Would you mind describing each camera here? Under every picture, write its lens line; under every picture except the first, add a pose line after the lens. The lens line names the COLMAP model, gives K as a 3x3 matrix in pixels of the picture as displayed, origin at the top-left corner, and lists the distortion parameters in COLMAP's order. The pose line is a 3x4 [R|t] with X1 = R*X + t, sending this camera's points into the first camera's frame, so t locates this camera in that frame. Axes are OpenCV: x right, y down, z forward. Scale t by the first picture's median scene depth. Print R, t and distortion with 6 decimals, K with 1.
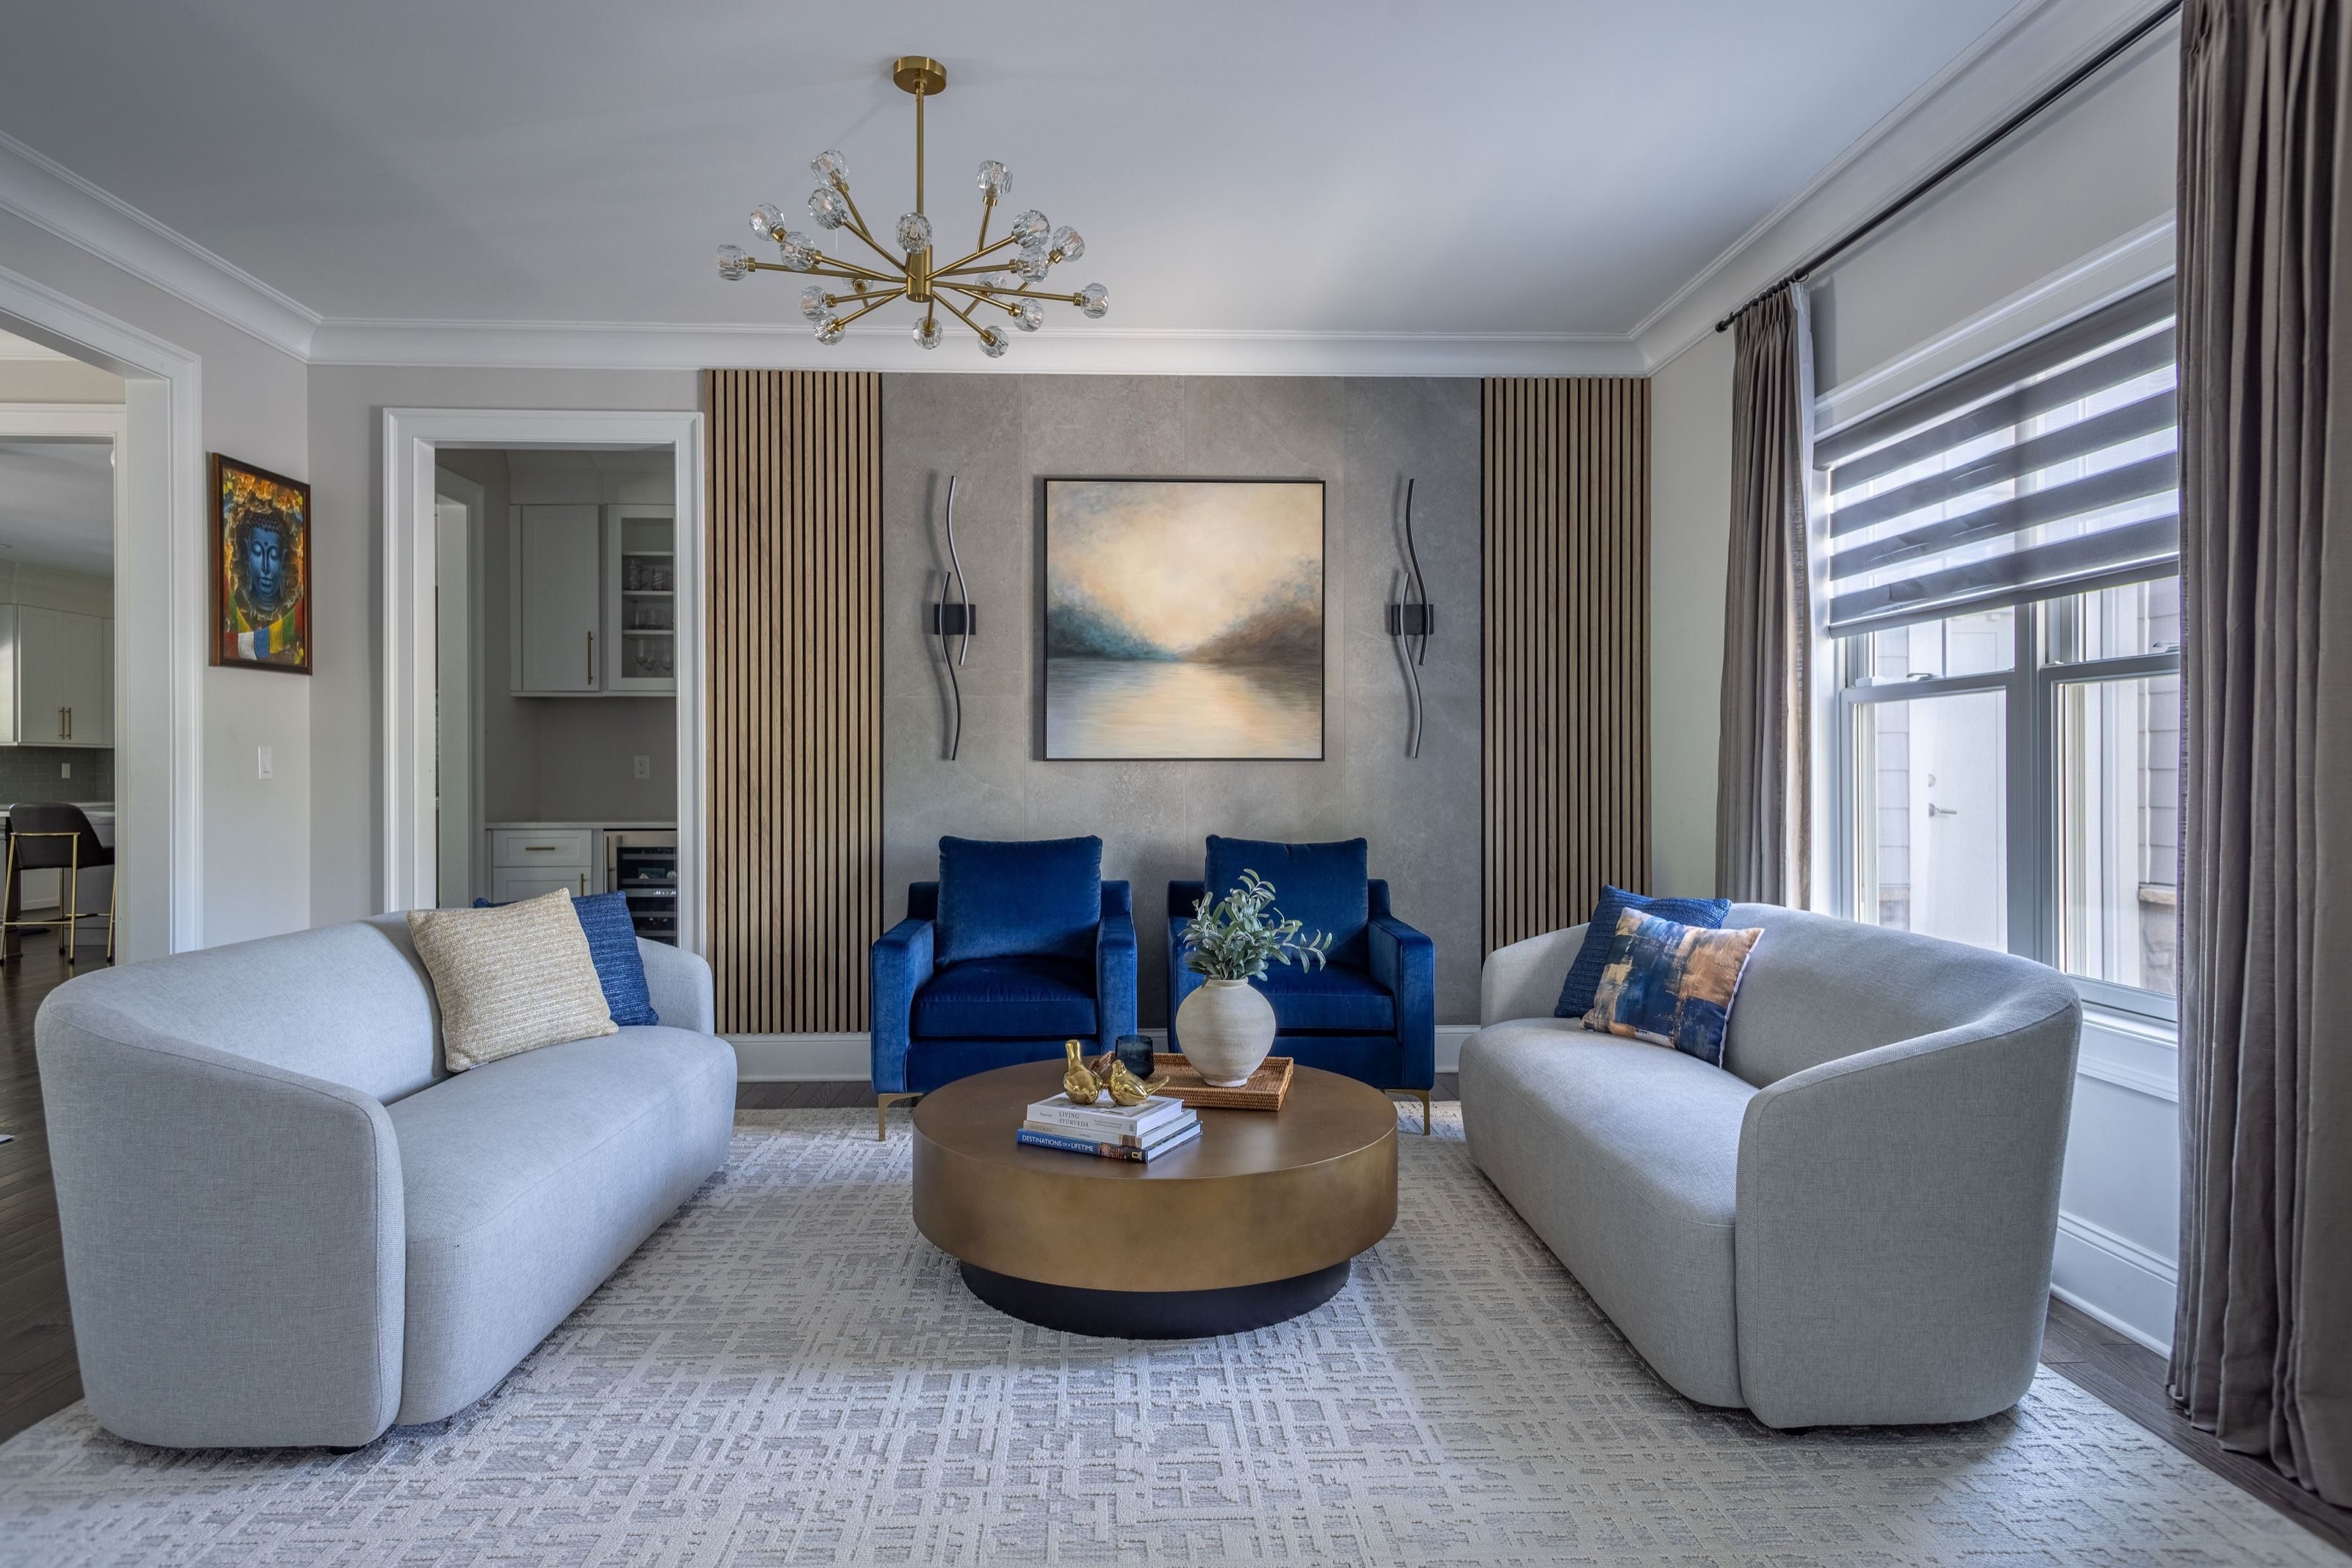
lens RADIAL K [[1300.6, 0, 1168.8], [0, 1300.6, 779.5], [0, 0, 1]] dist [0.016255, -0.000151]
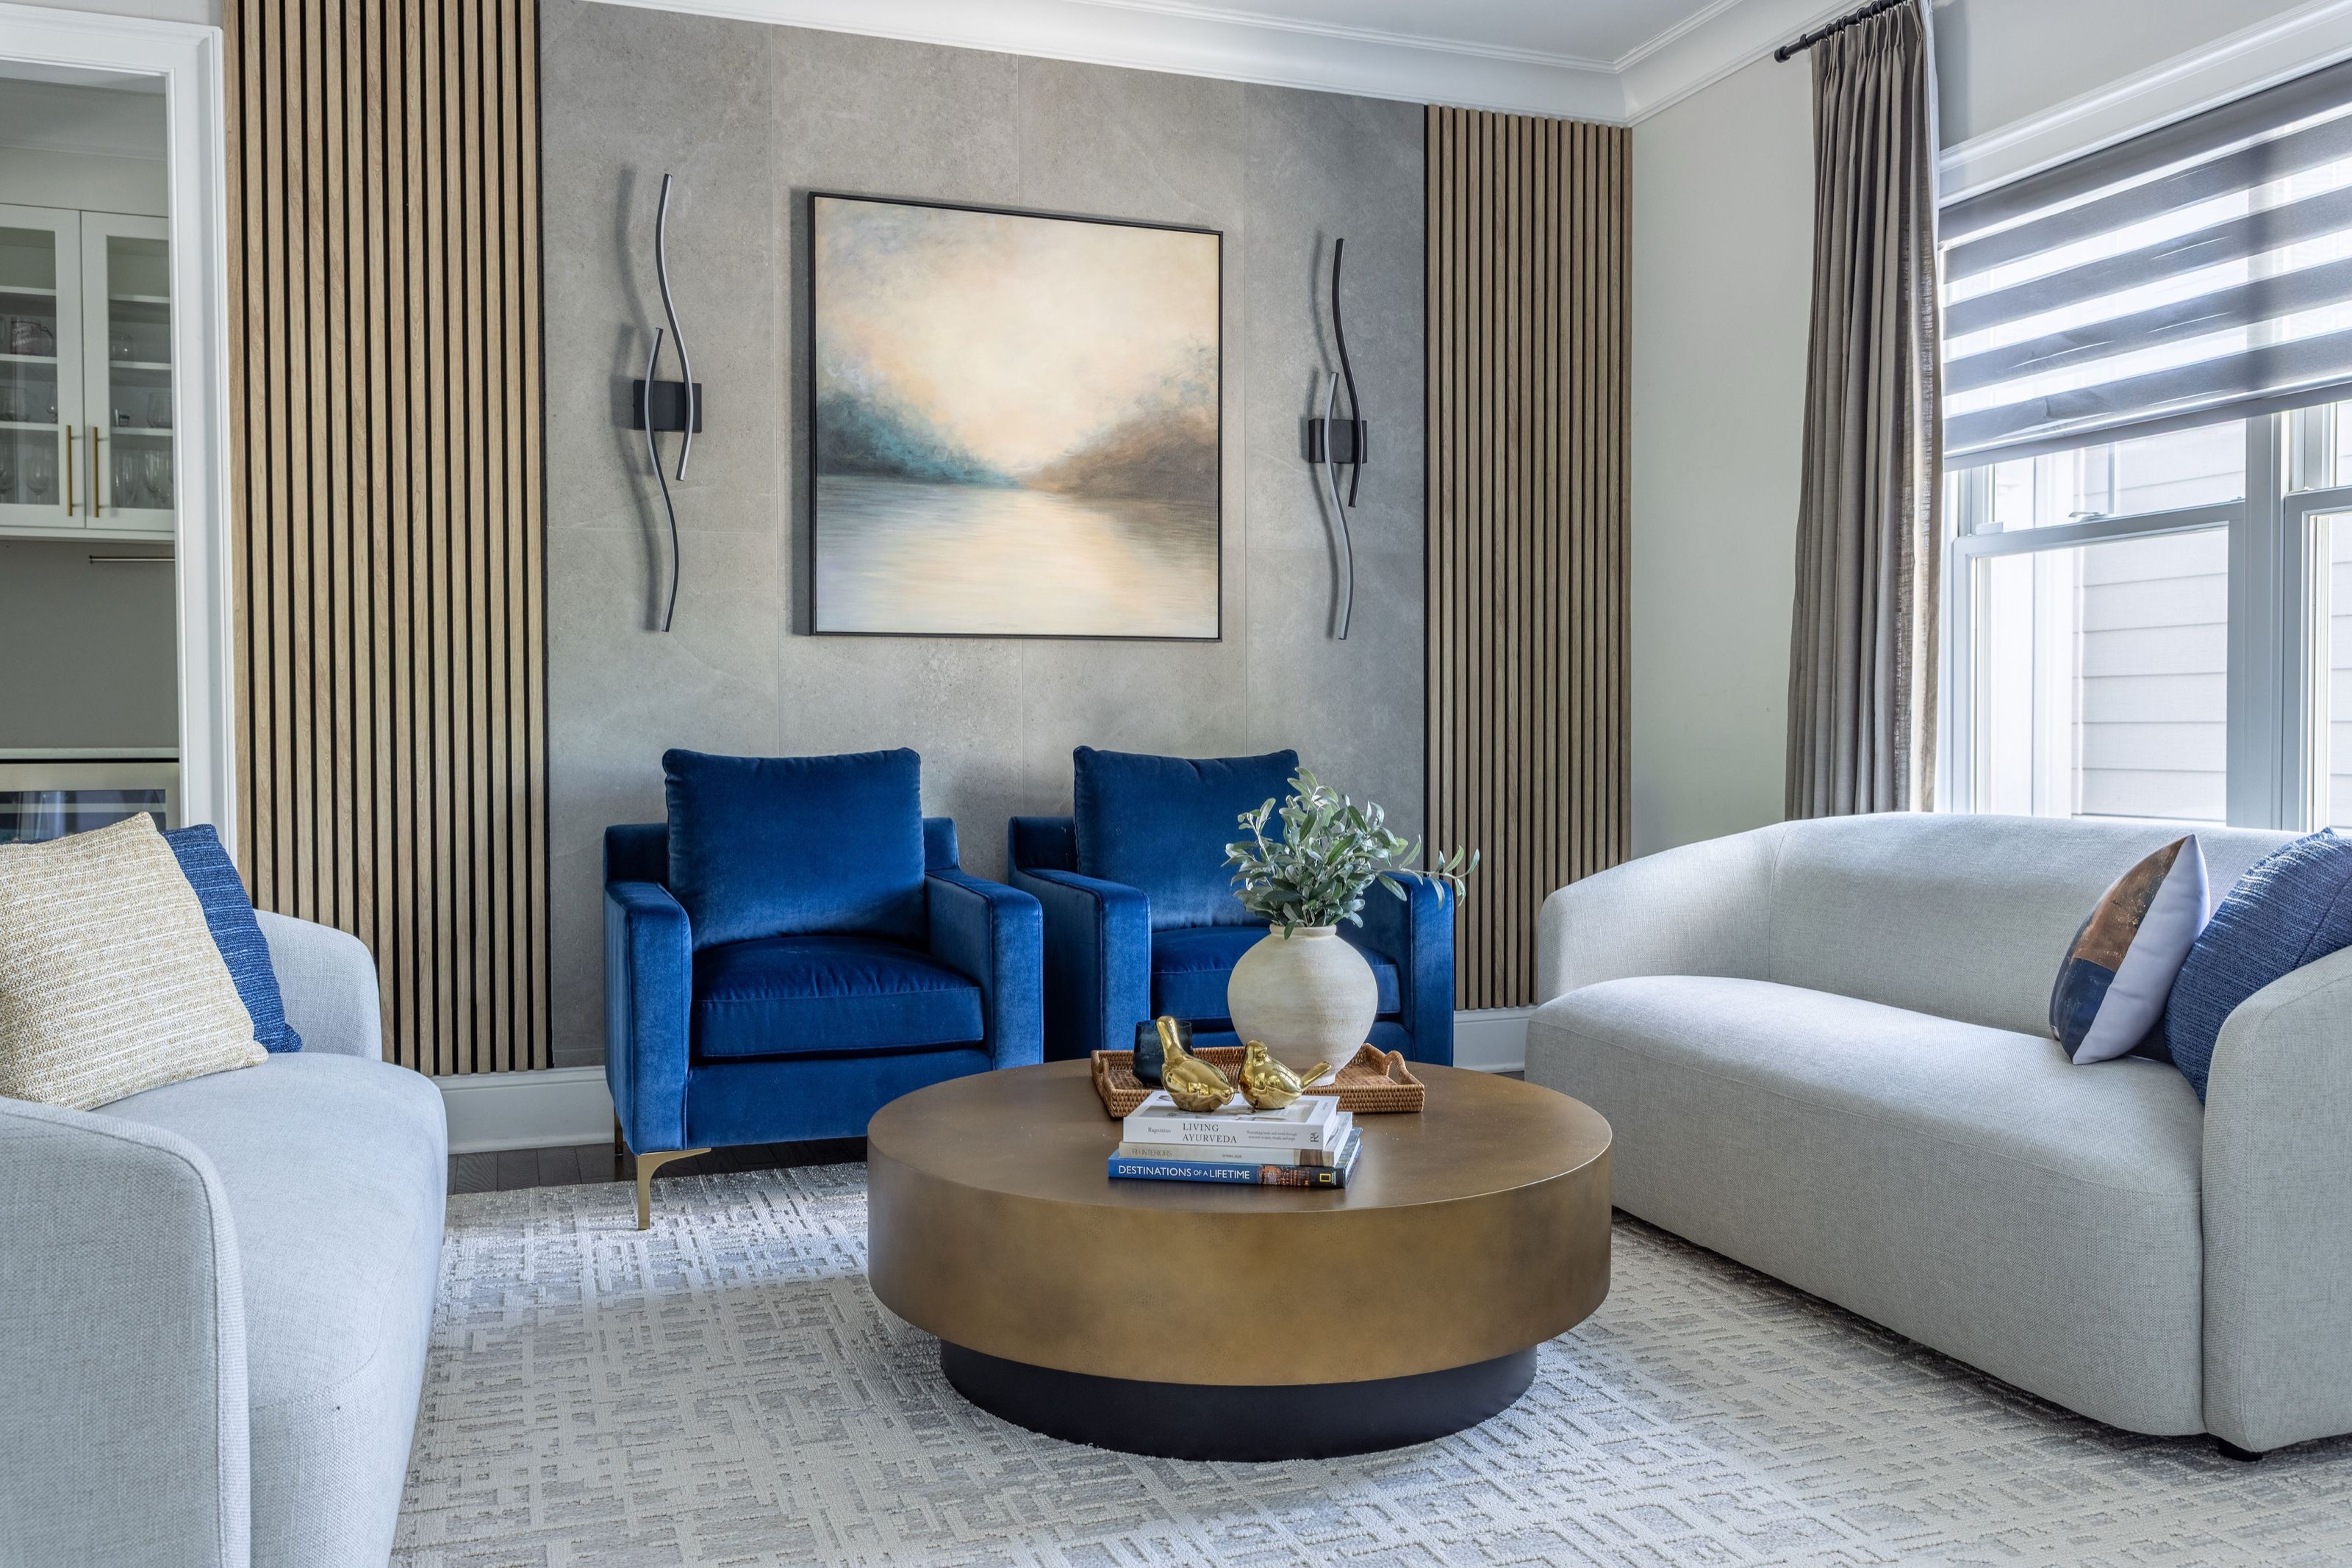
lens RADIAL K [[1822.5, 0, 1176.0], [0, 1822.5, 784.0], [0, 0, 1]] dist [-0.000740, 0.002182]
pose [[0.955057, -0.010592, 0.296232, -0.193818], [0.003309, 0.999680, 0.025074, 0.037628], [-0.296402, -0.022967, 0.954787, 0.087137]]
